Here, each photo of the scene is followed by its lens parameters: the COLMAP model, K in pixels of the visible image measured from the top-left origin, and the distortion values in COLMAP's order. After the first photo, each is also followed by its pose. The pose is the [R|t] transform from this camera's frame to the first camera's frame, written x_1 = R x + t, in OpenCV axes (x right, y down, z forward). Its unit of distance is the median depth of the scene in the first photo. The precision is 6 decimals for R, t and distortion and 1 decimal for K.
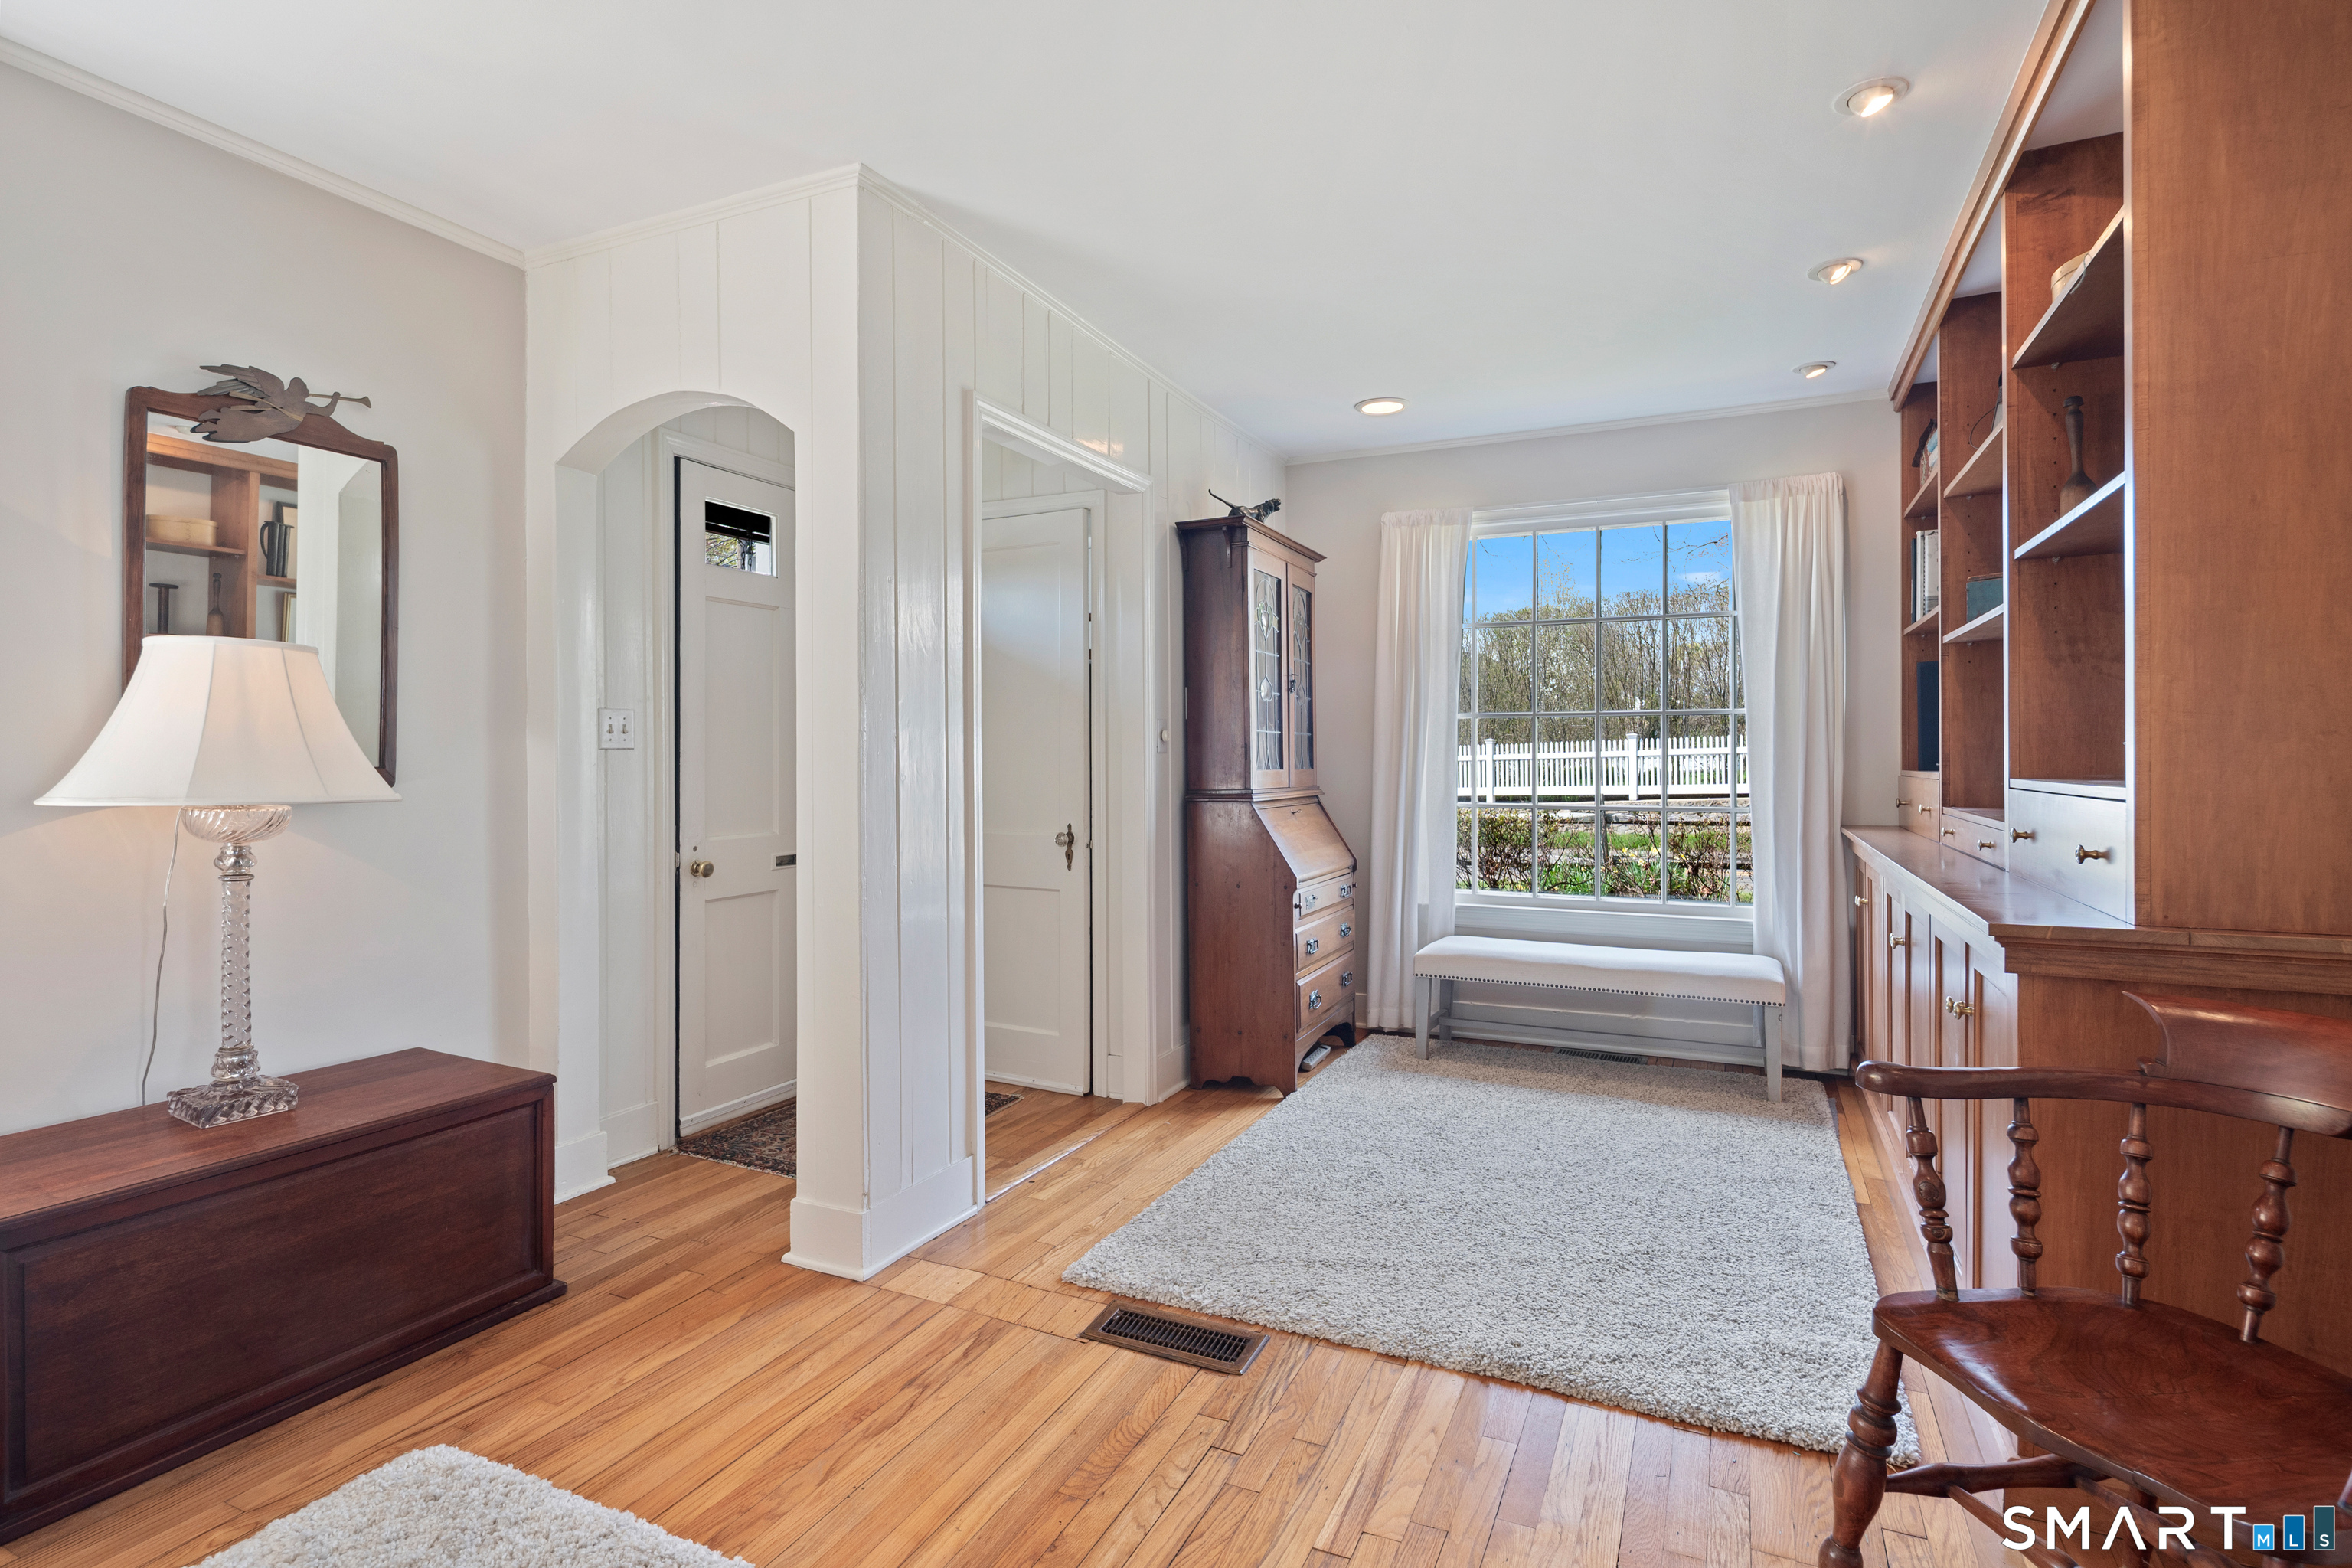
lens RADIAL K [[1148.6, 0, 1178.0], [0, 1148.6, 764.8], [0, 0, 1]] dist [0.000645, -0.000361]
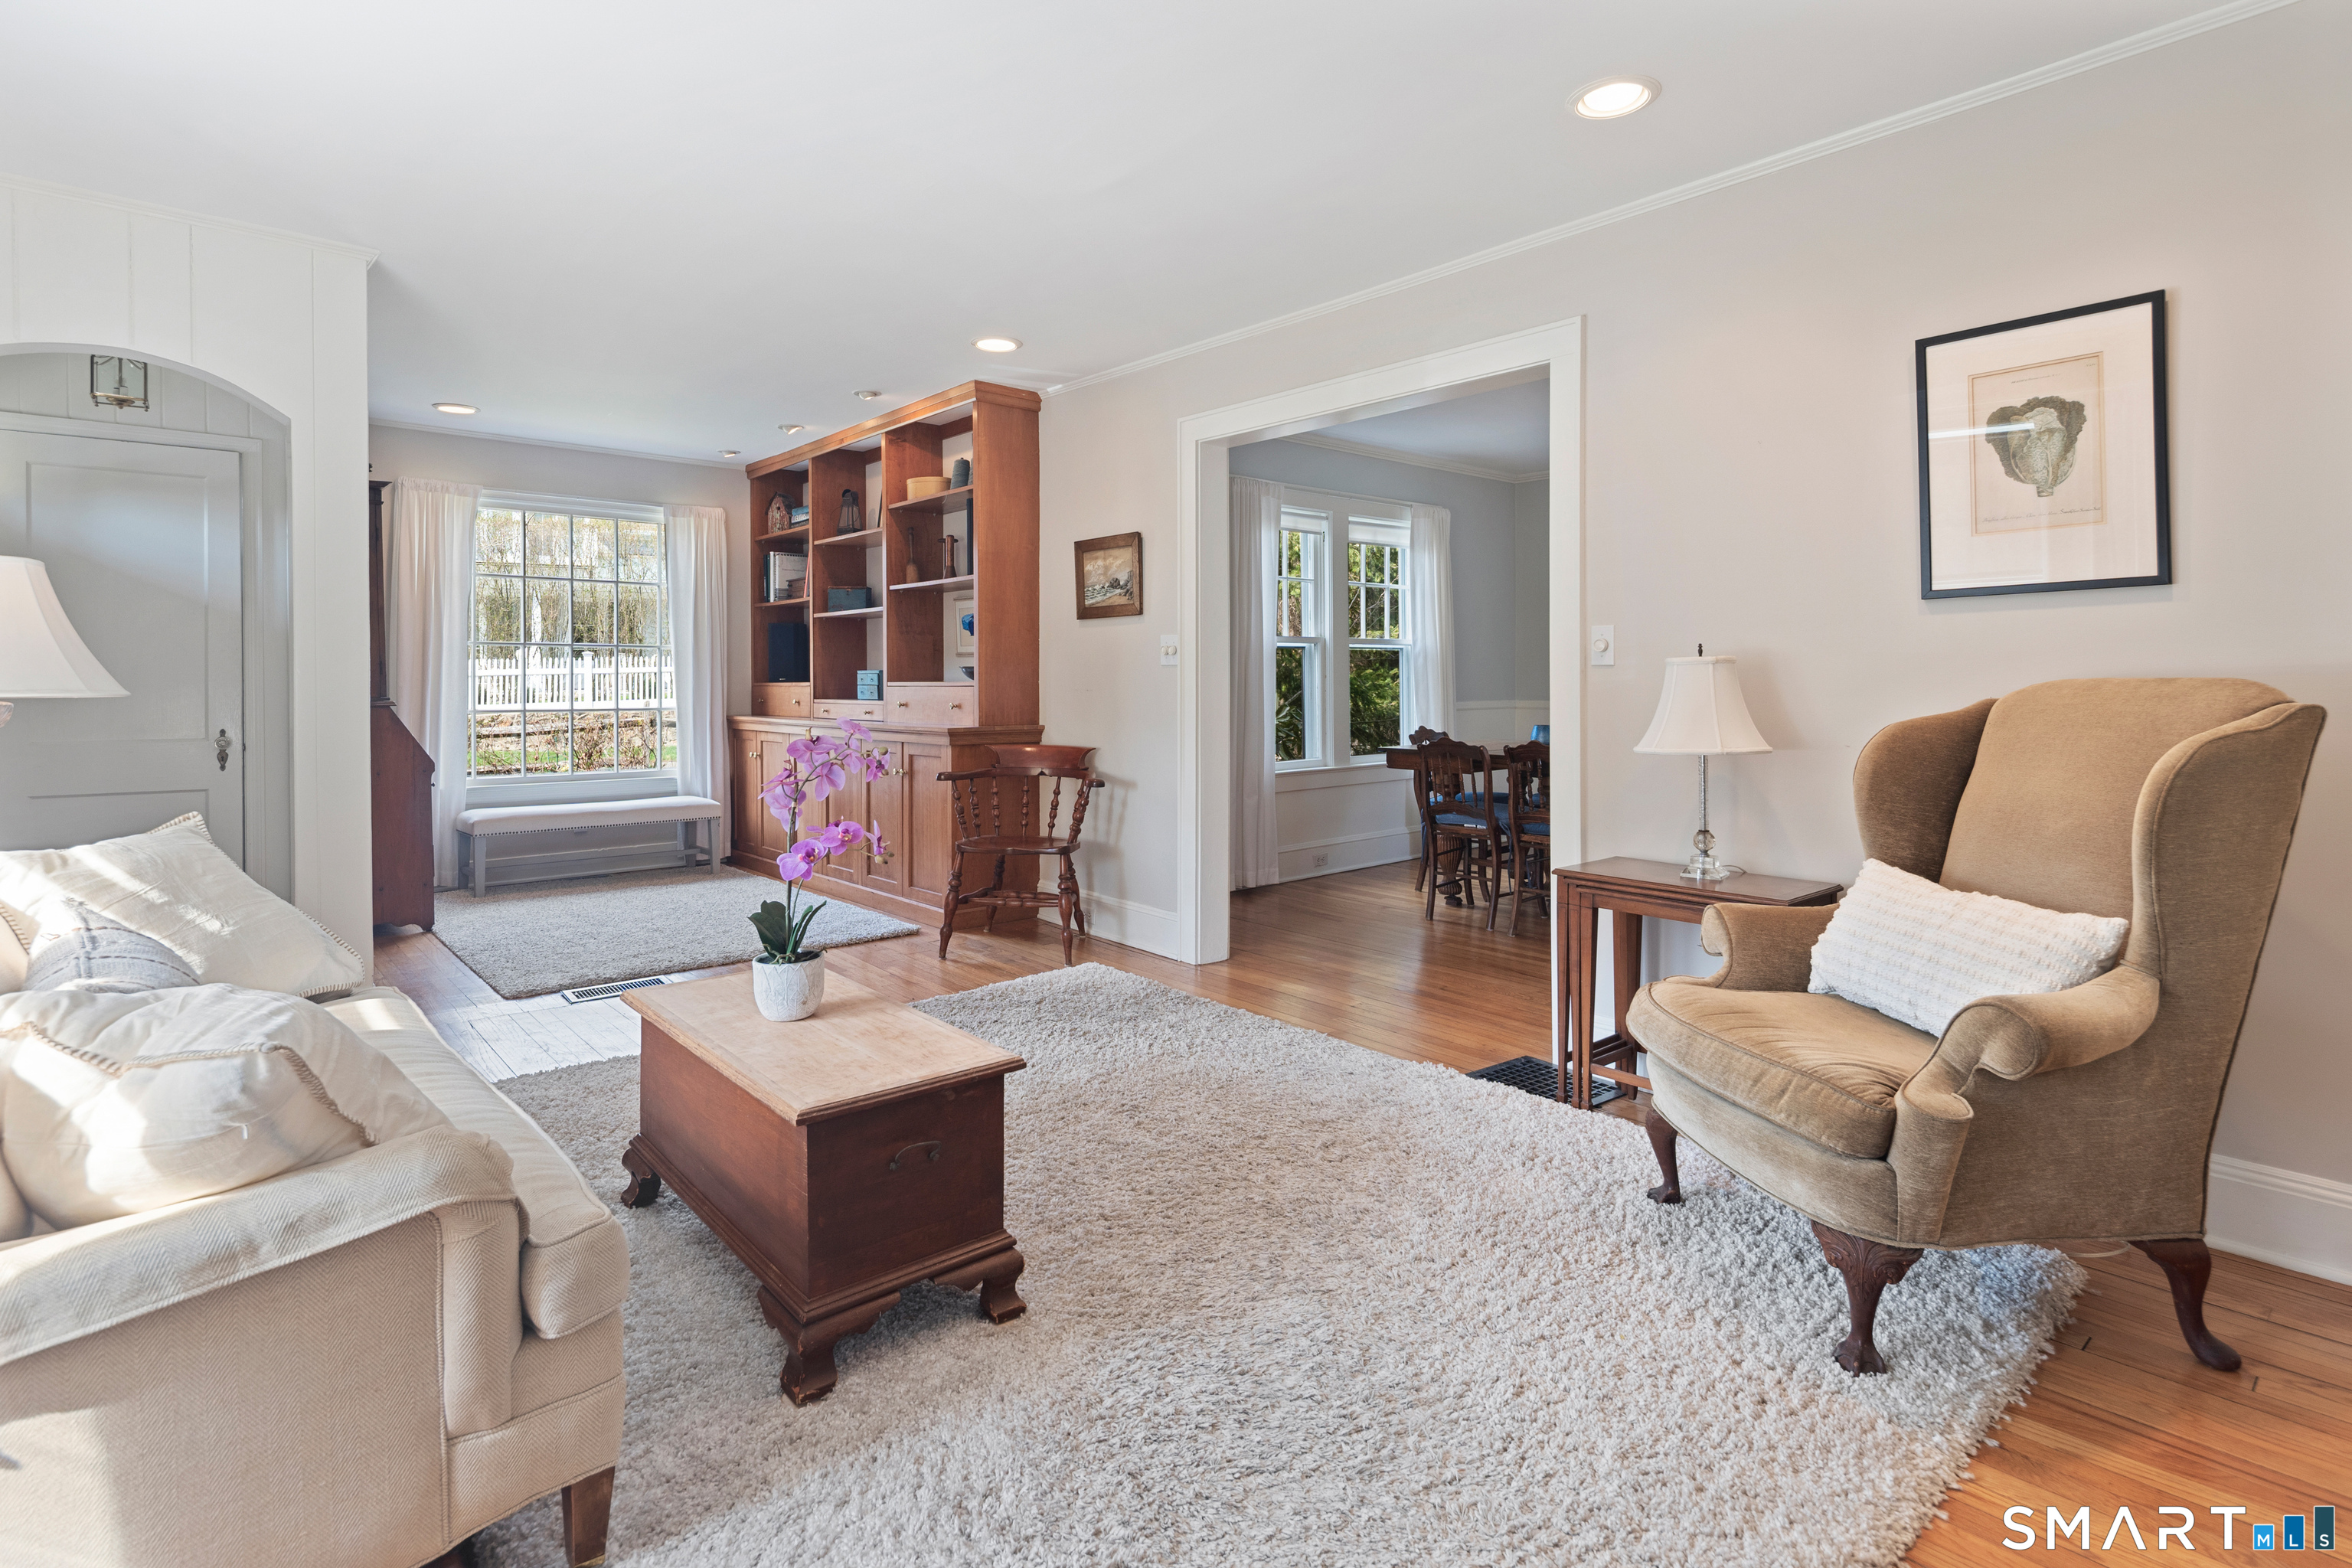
lens RADIAL K [[1195.6, 0, 1174.8], [0, 1195.6, 733.0], [0, 0, 1]] dist [0.003753, -0.003332]
pose [[0.404306, -0.036949, 0.913877, -0.788647], [0.001234, 0.999205, 0.039853, 0.008553], [-0.914623, -0.014985, 0.404030, -0.338903]]
